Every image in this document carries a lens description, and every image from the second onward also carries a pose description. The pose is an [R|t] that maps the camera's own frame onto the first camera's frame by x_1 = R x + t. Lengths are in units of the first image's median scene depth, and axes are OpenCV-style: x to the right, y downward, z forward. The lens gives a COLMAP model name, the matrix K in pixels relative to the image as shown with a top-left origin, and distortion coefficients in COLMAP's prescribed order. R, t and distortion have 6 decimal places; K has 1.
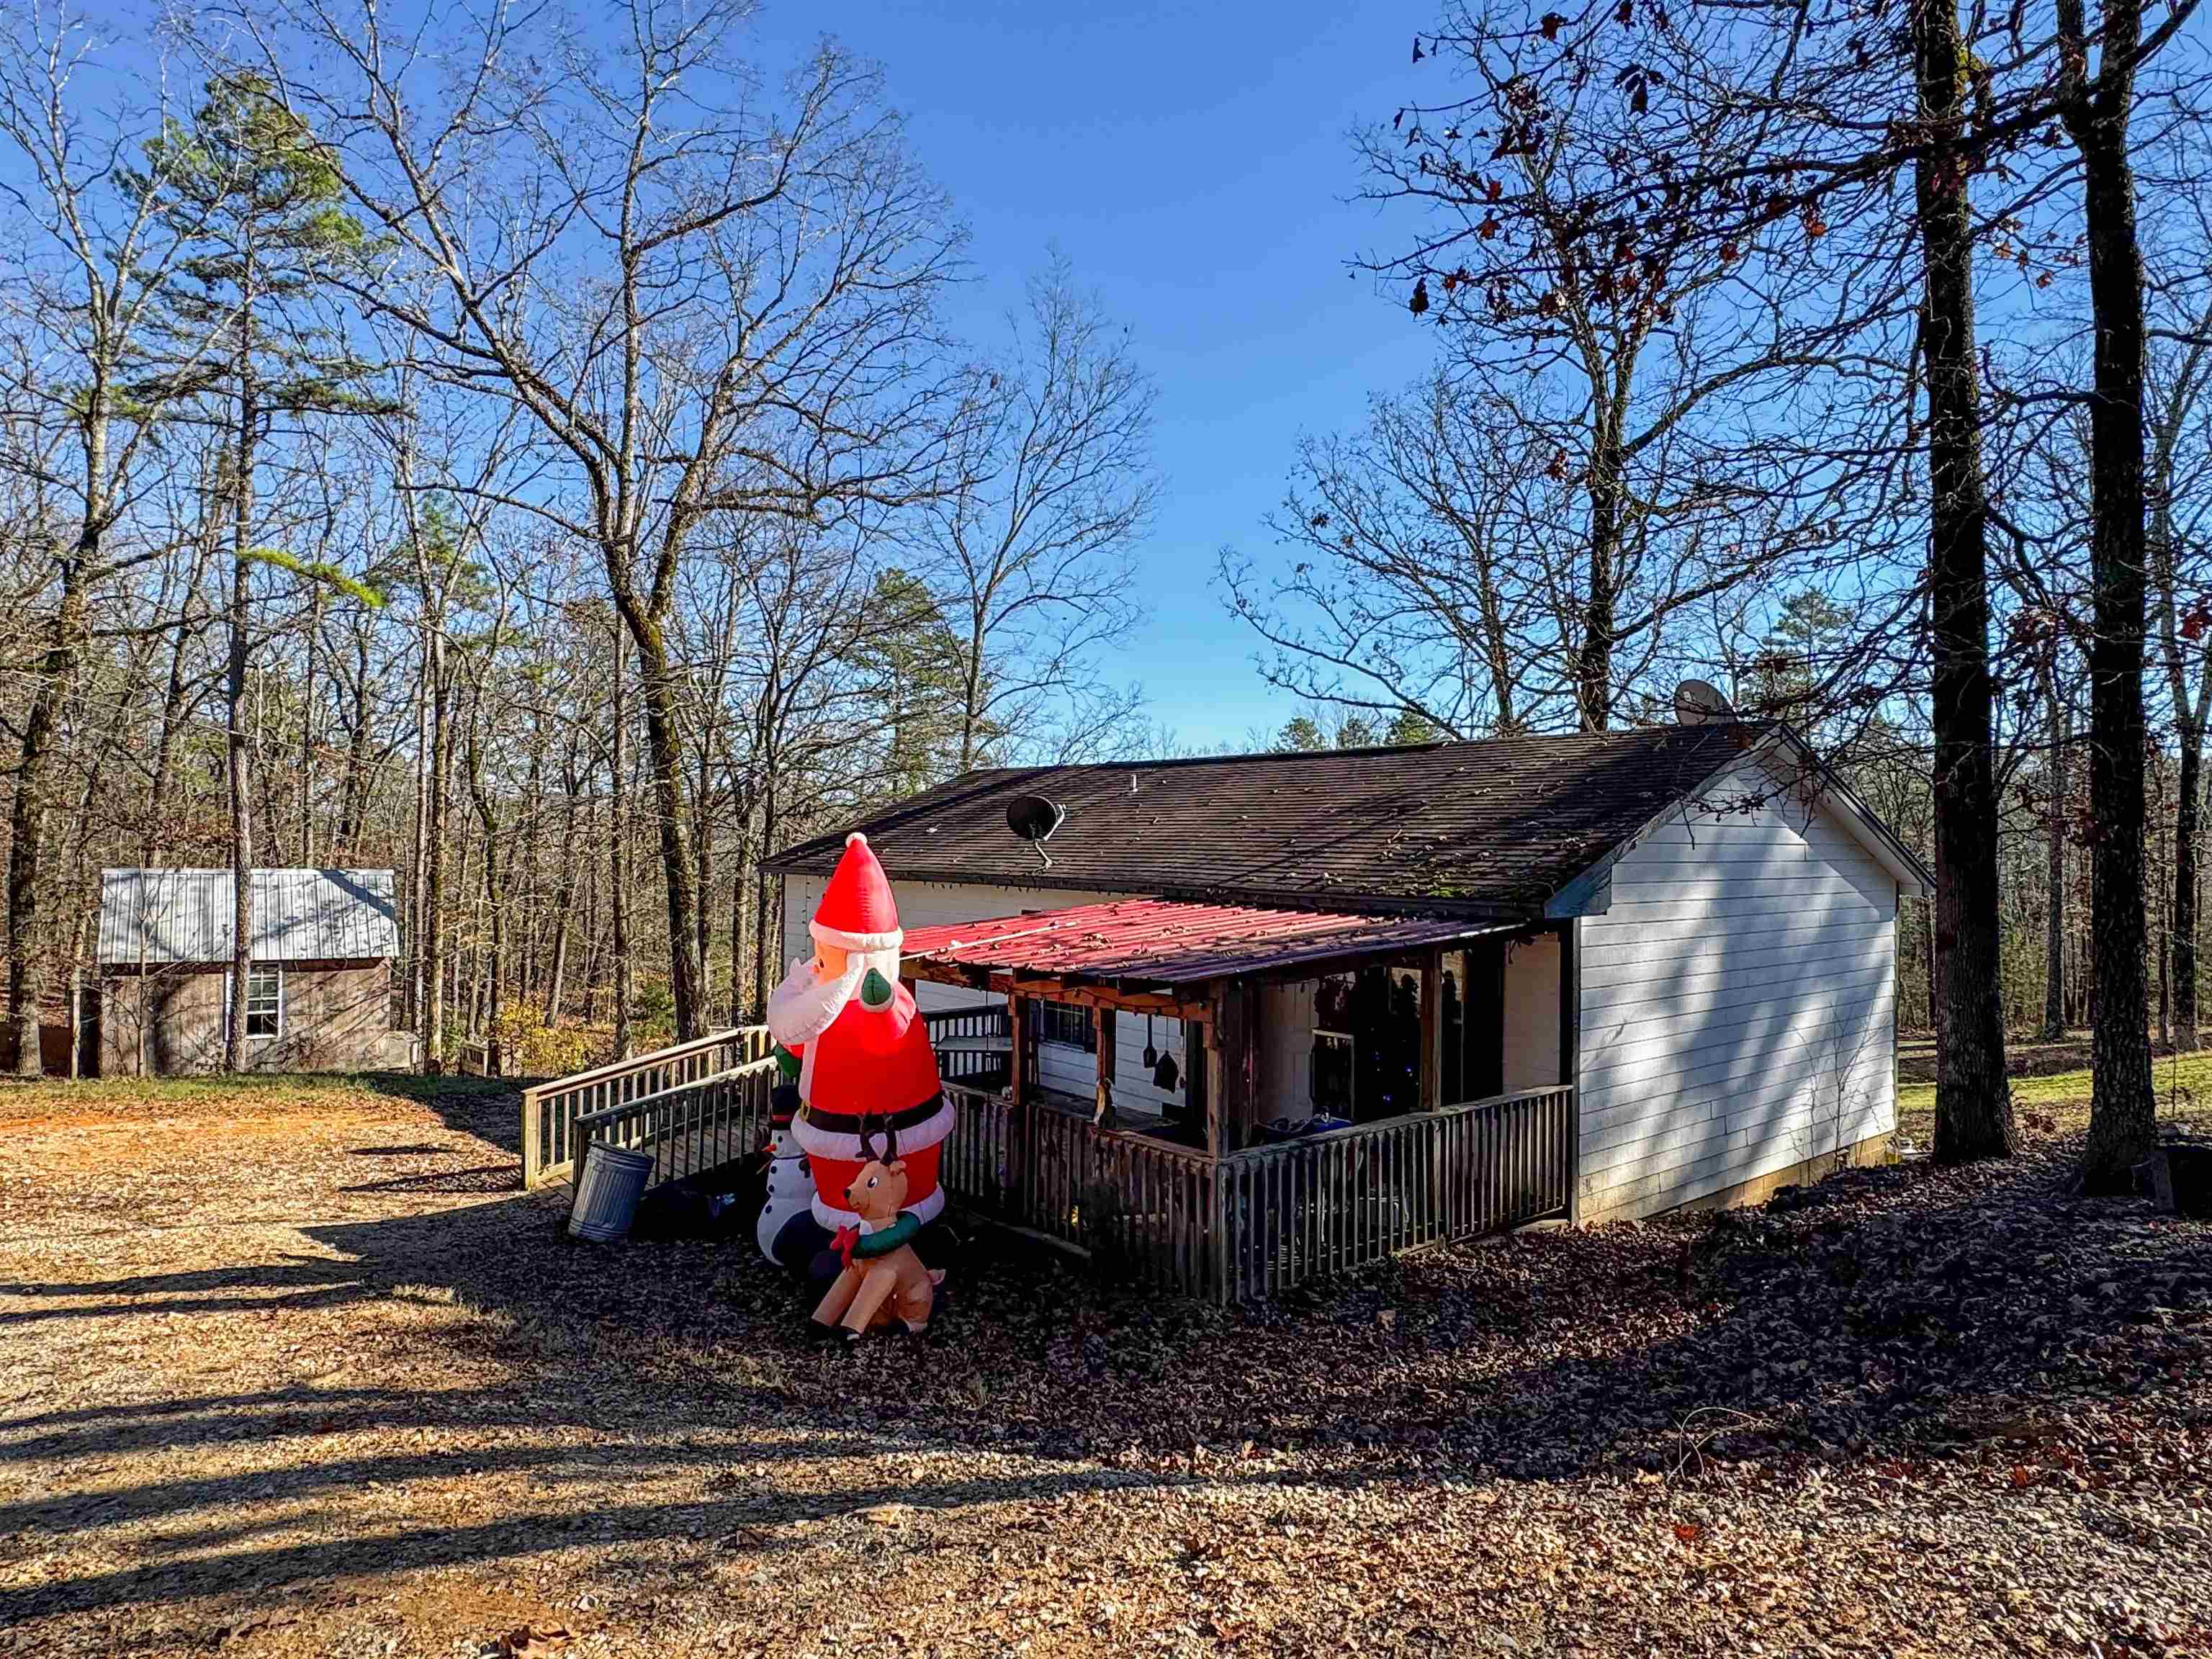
lens RADIAL K [[1301.6, 0, 1107.7], [0, 1301.6, 830.9], [0, 0, 1]] dist [-0.002244, 0.001130]
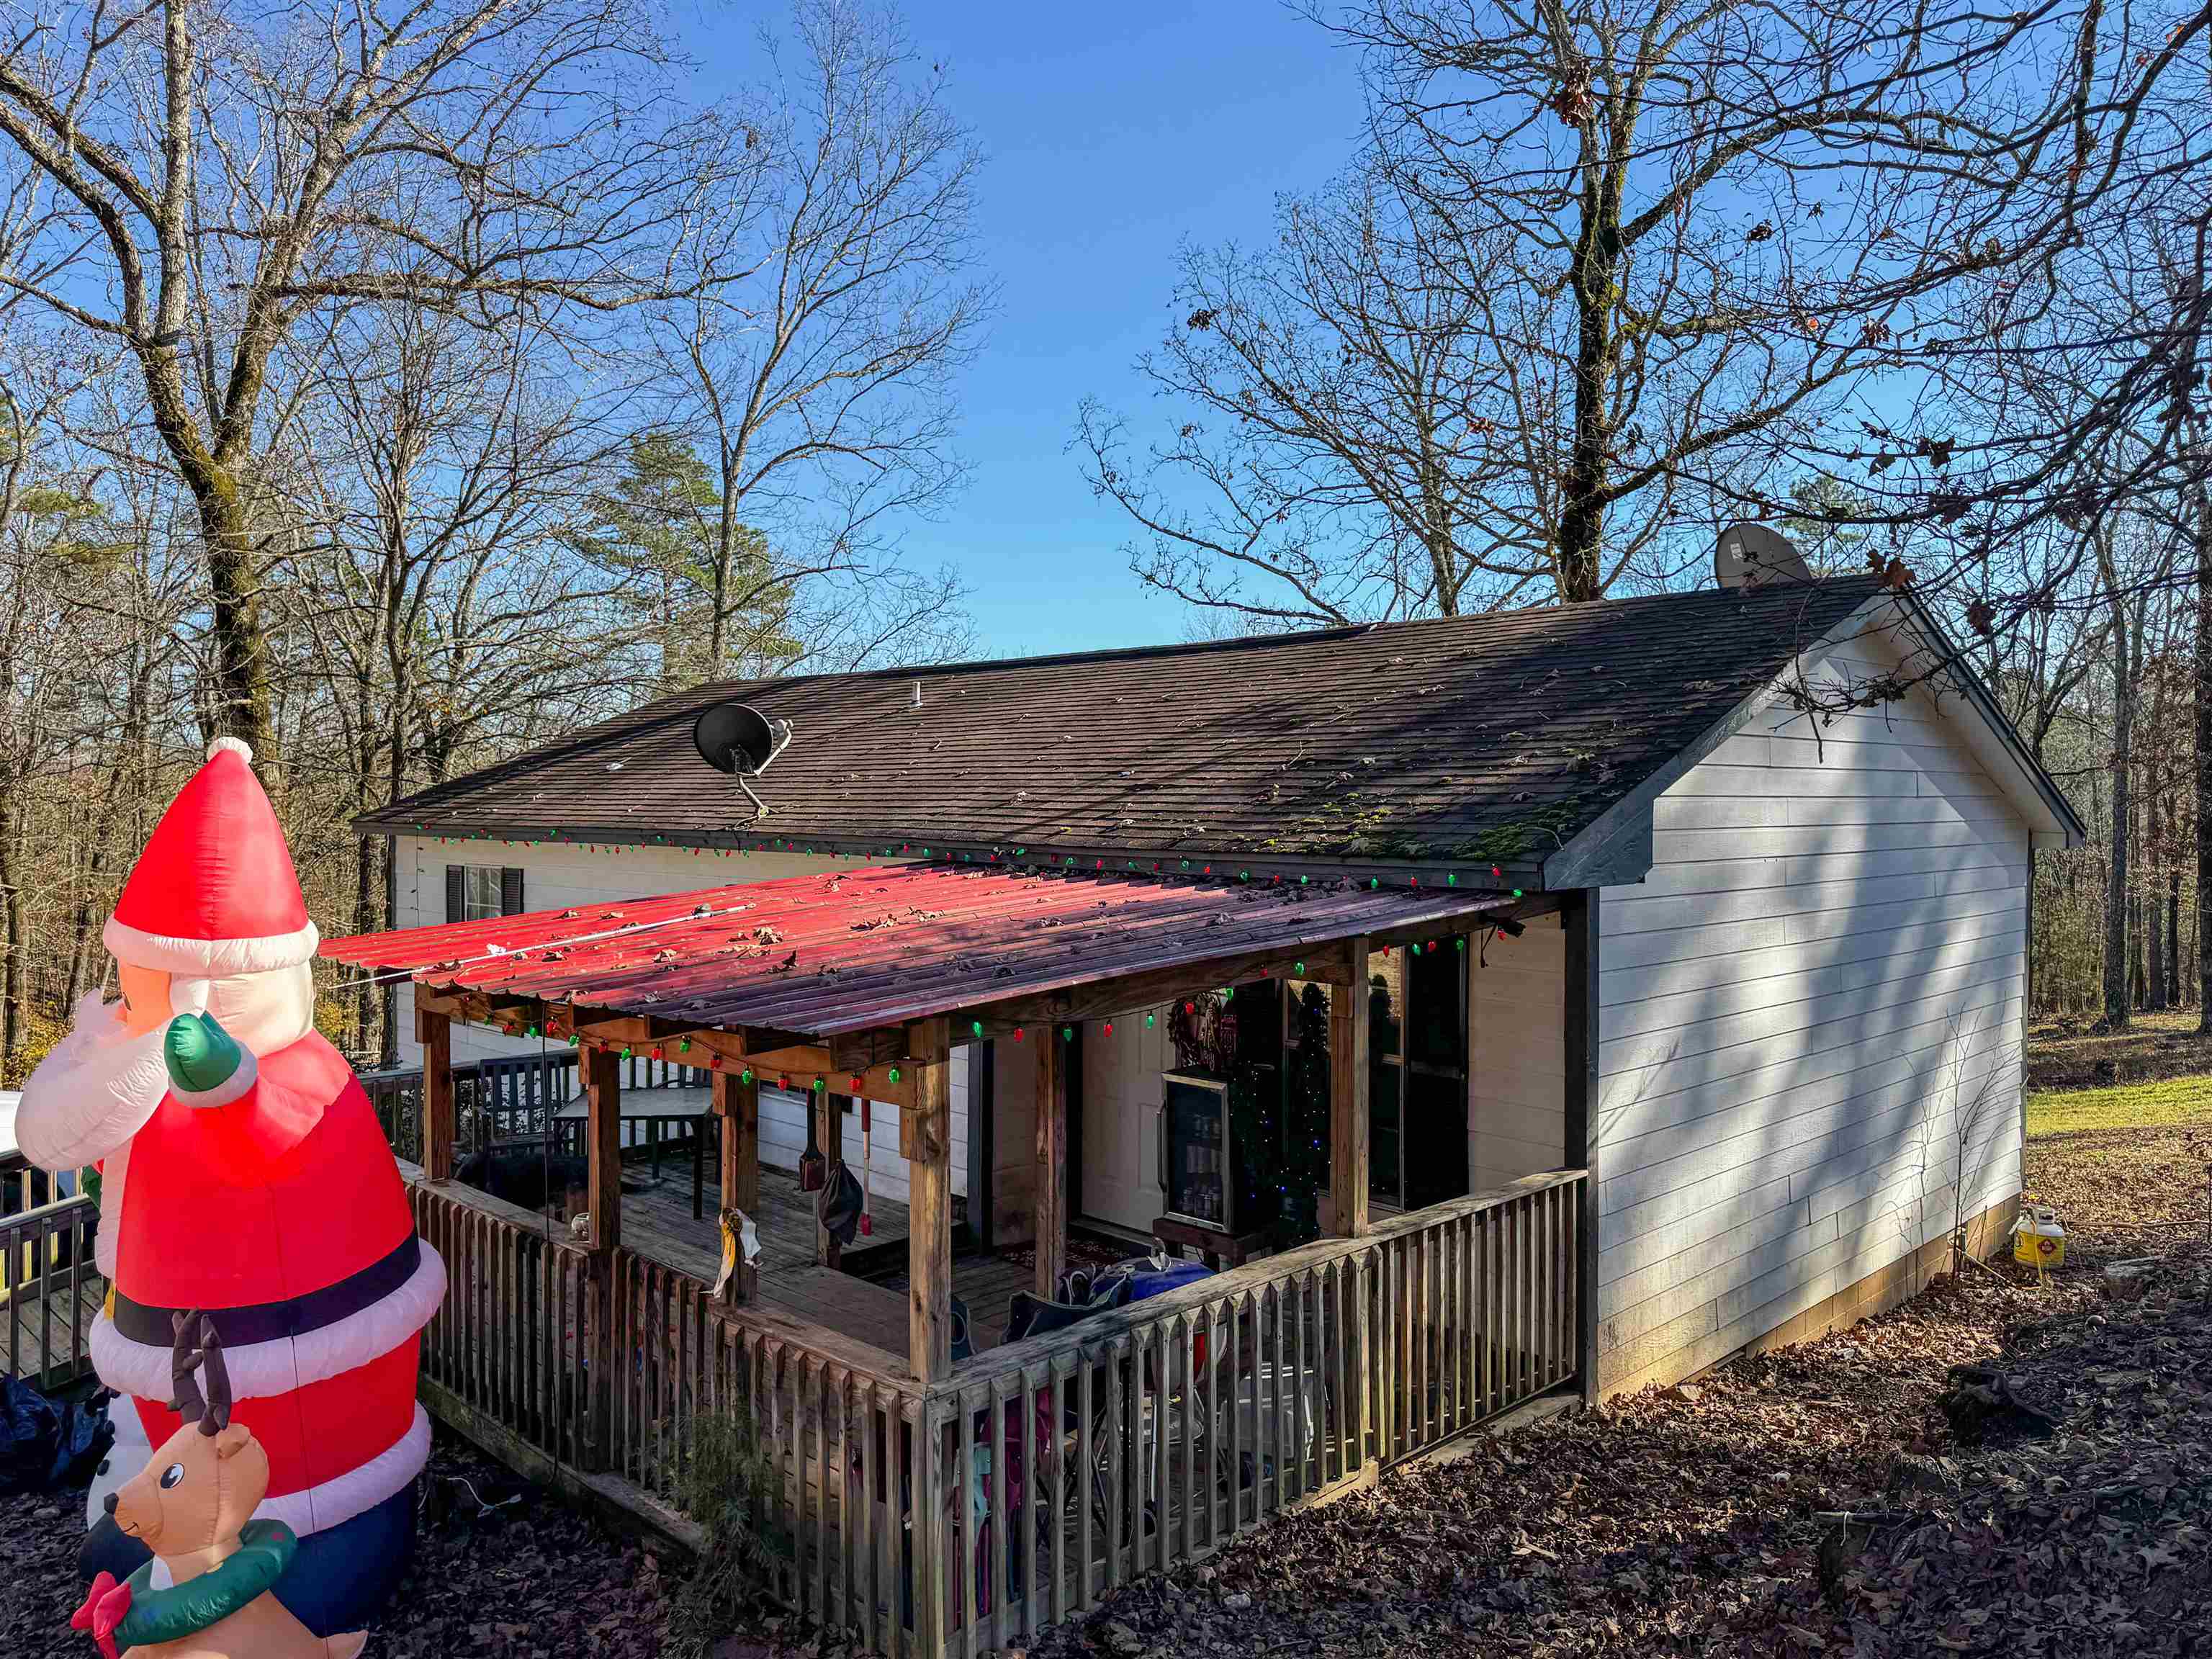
lens RADIAL K [[1573.3, 0, 1100.7], [0, 1573.3, 845.4], [0, 0, 1]] dist [0.060806, -0.009949]
pose [[0.996515, -0.009444, 0.082880, 0.061920], [0.006281, 0.999245, 0.038340, 0.014572], [-0.083179, -0.037686, 0.995822, 0.241400]]
